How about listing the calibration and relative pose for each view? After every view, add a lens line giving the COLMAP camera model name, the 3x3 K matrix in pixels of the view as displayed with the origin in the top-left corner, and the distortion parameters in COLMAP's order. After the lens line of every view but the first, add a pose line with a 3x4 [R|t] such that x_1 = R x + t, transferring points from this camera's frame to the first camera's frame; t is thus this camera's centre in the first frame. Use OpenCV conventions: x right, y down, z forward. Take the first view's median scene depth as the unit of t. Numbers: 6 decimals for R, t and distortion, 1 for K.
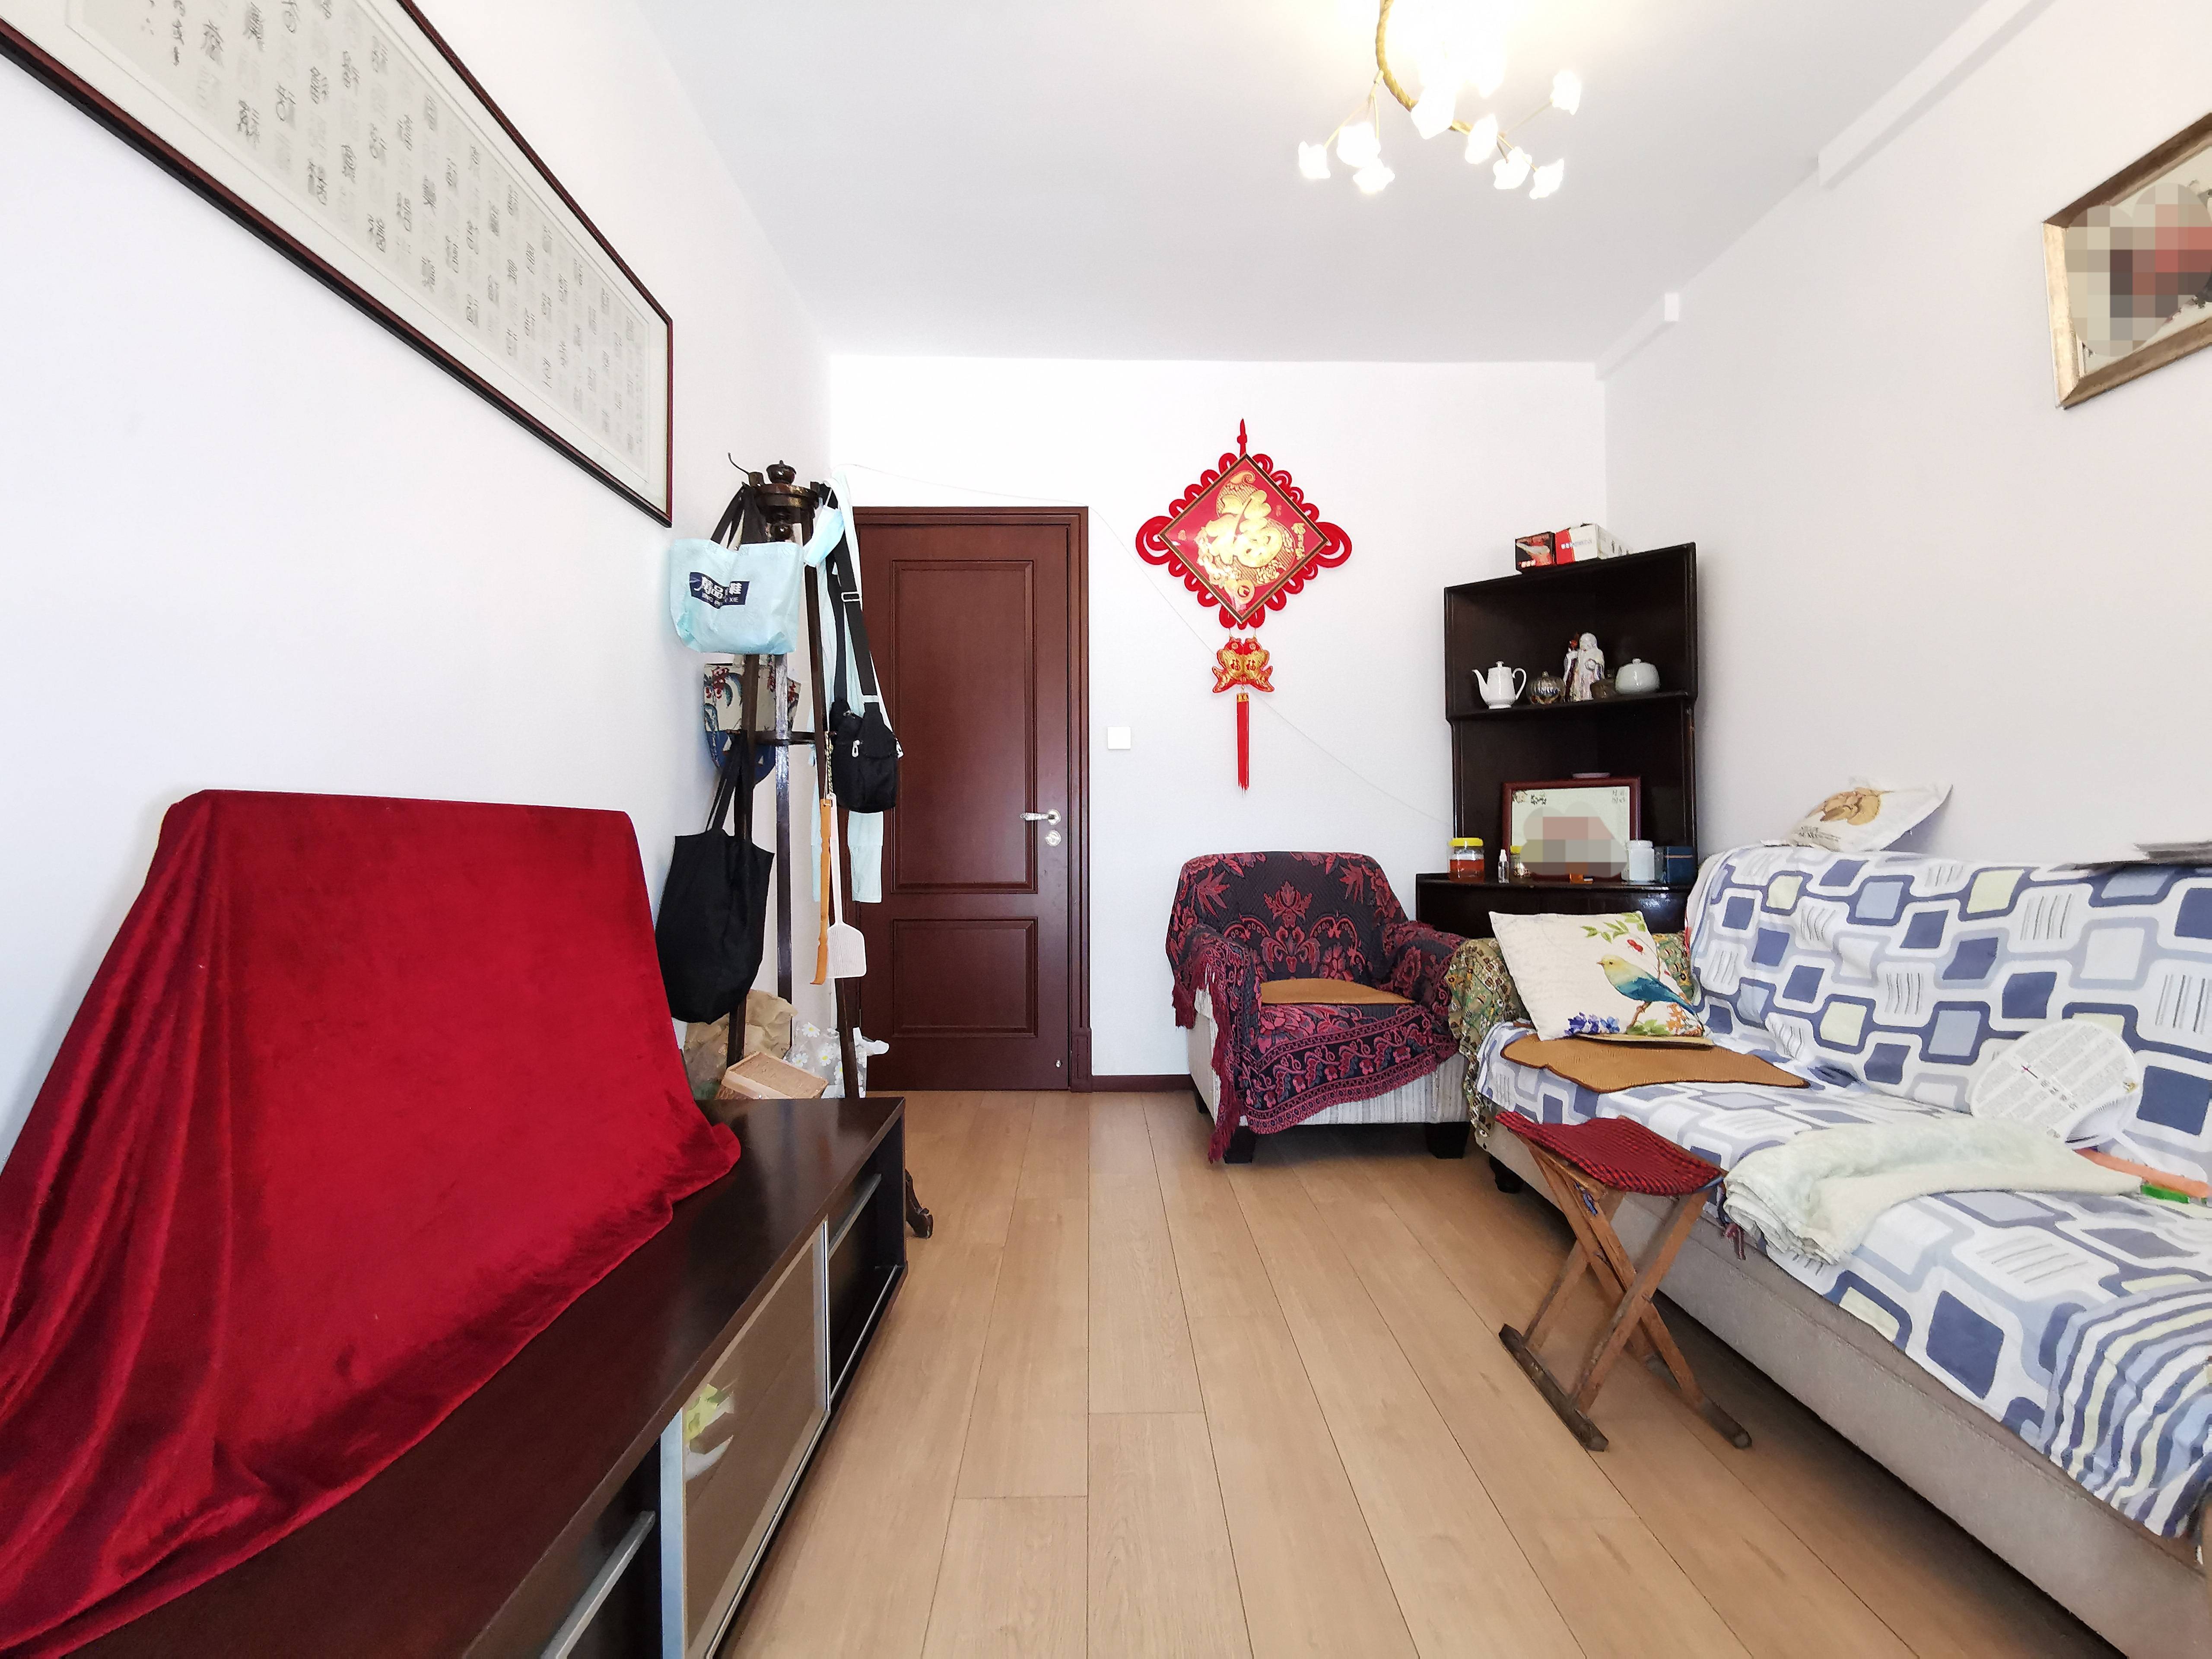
lens RADIAL K [[1016.5, 0, 1103.1], [0, 1016.5, 838.3], [0, 0, 1]] dist [0.004930, 0.001565]
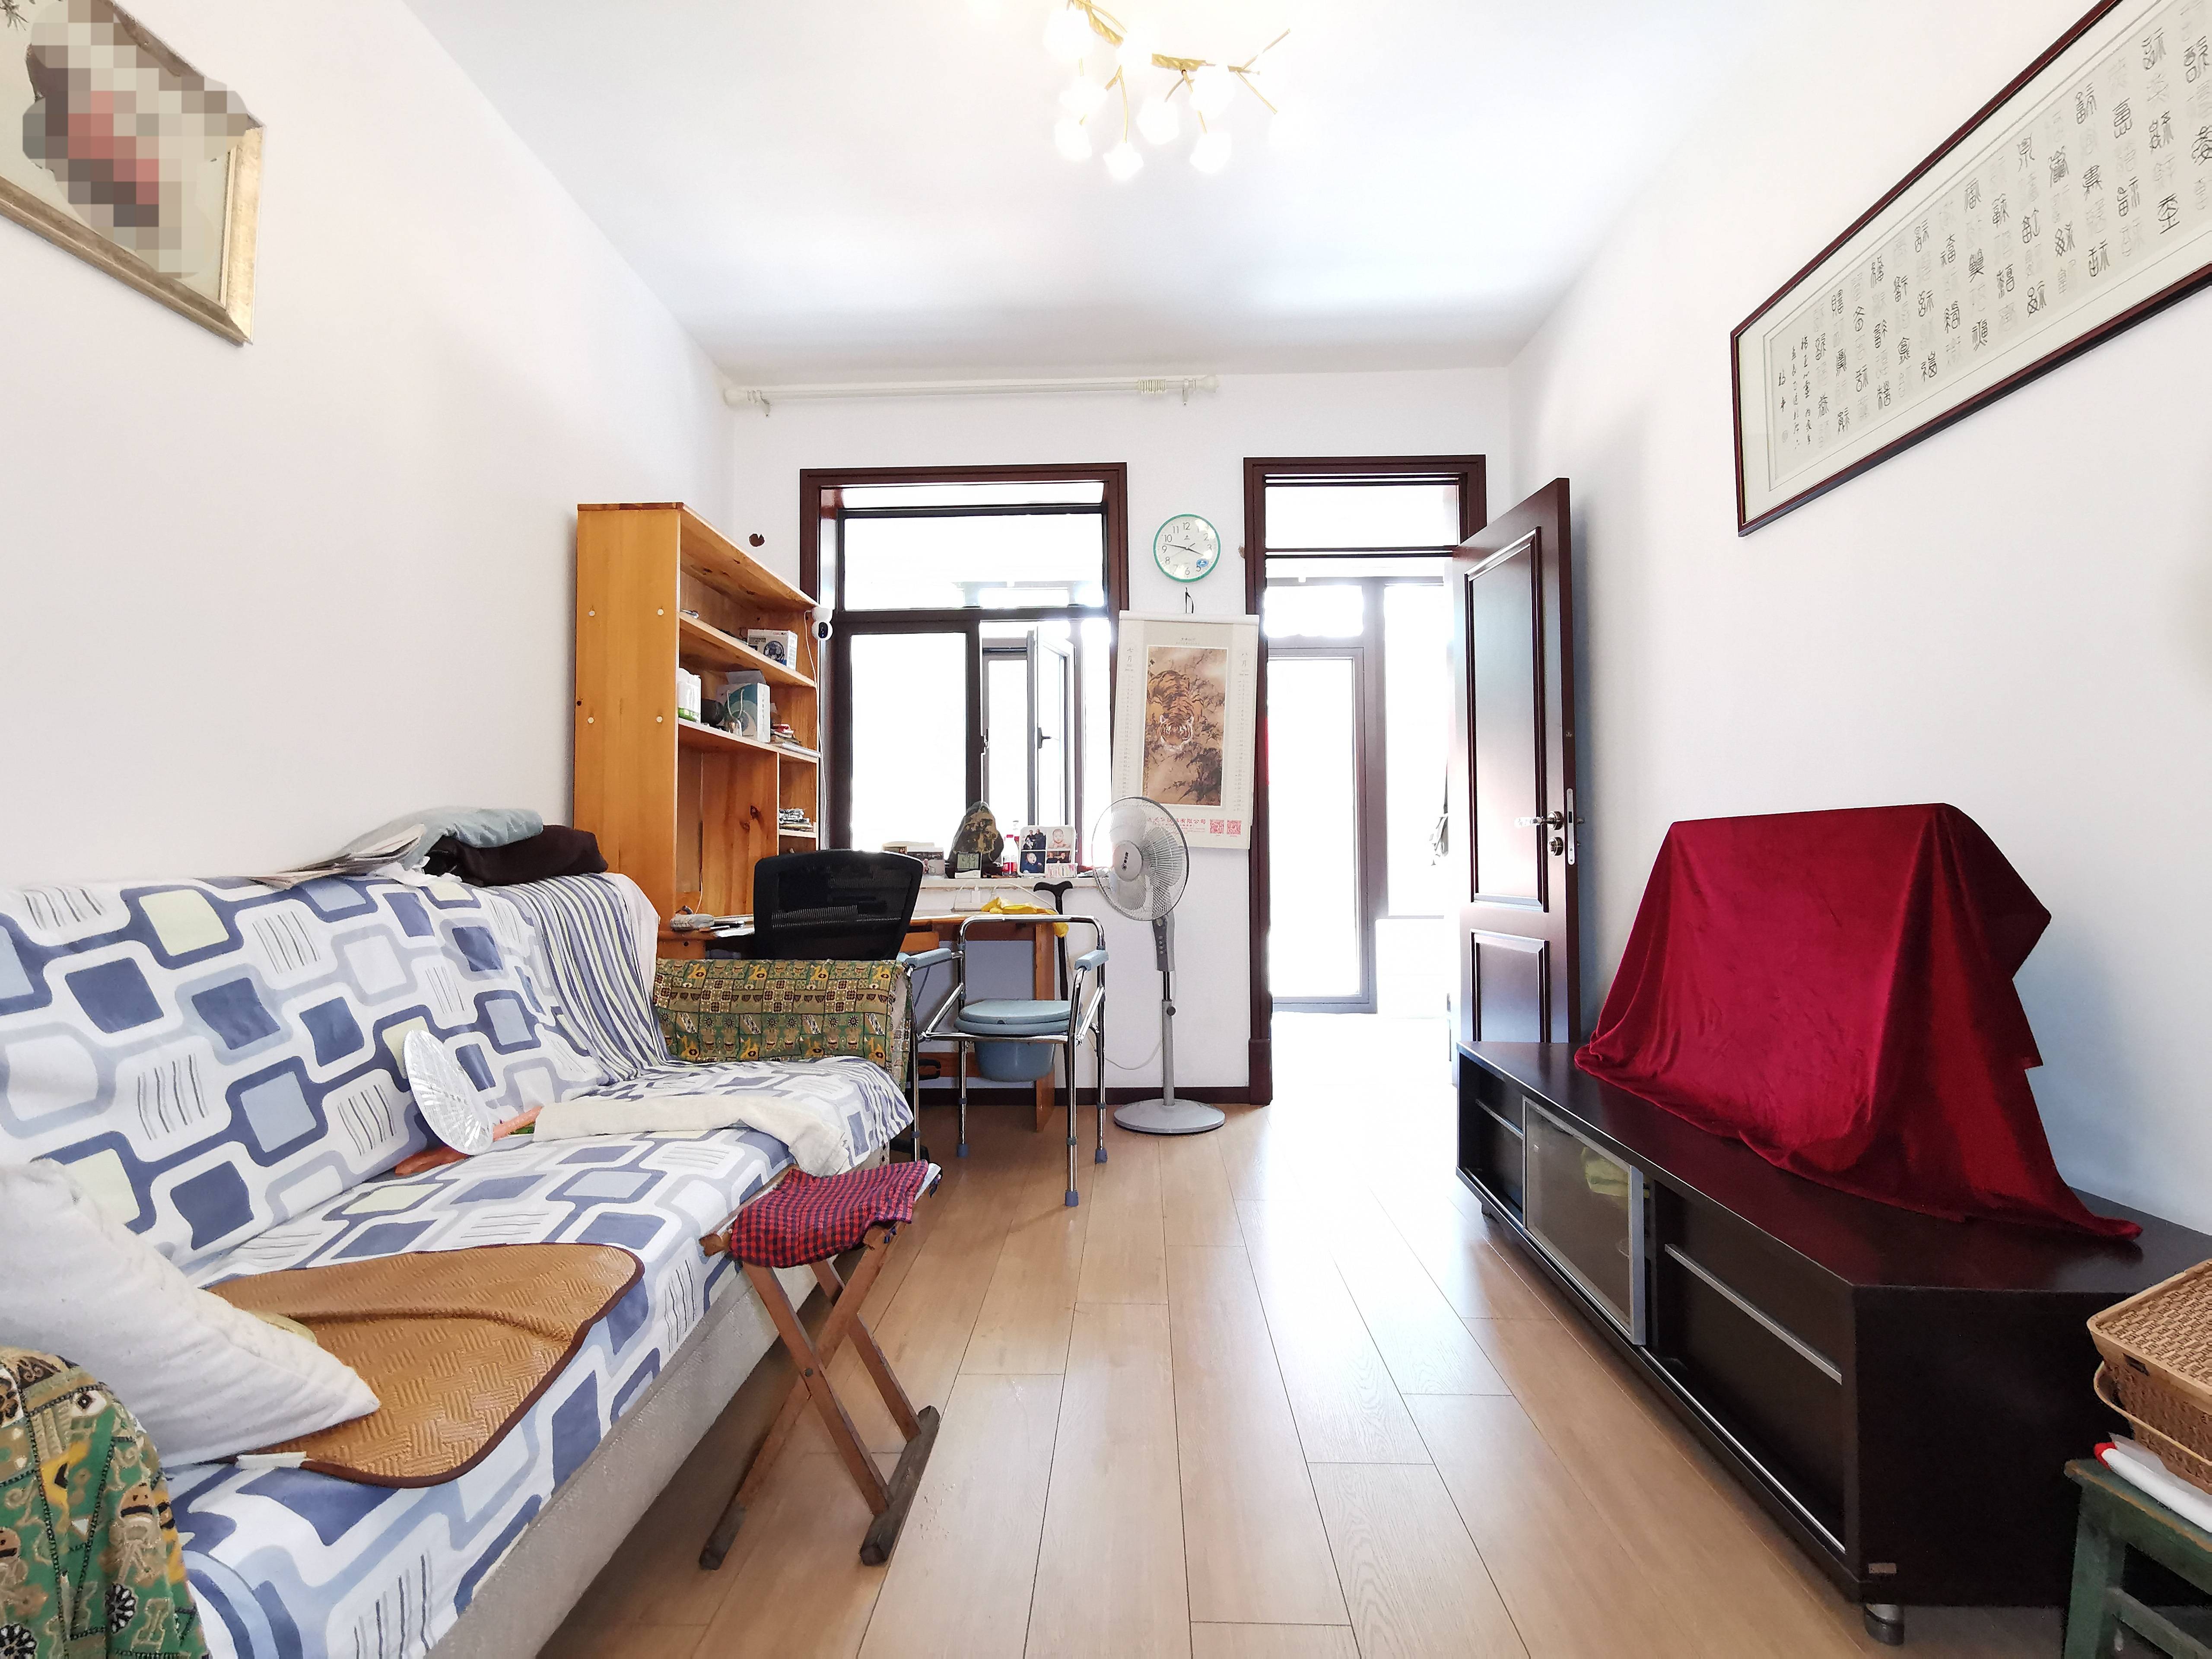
lens RADIAL K [[1016.5, 0, 1109.6], [0, 1016.5, 830.7], [0, 0, 1]] dist [0.004930, 0.001565]
pose [[-0.999429, 0.009652, 0.032385, 0.249882], [0.008546, 0.999381, -0.034136, 0.023577], [-0.032694, -0.033840, -0.998892, 2.003057]]
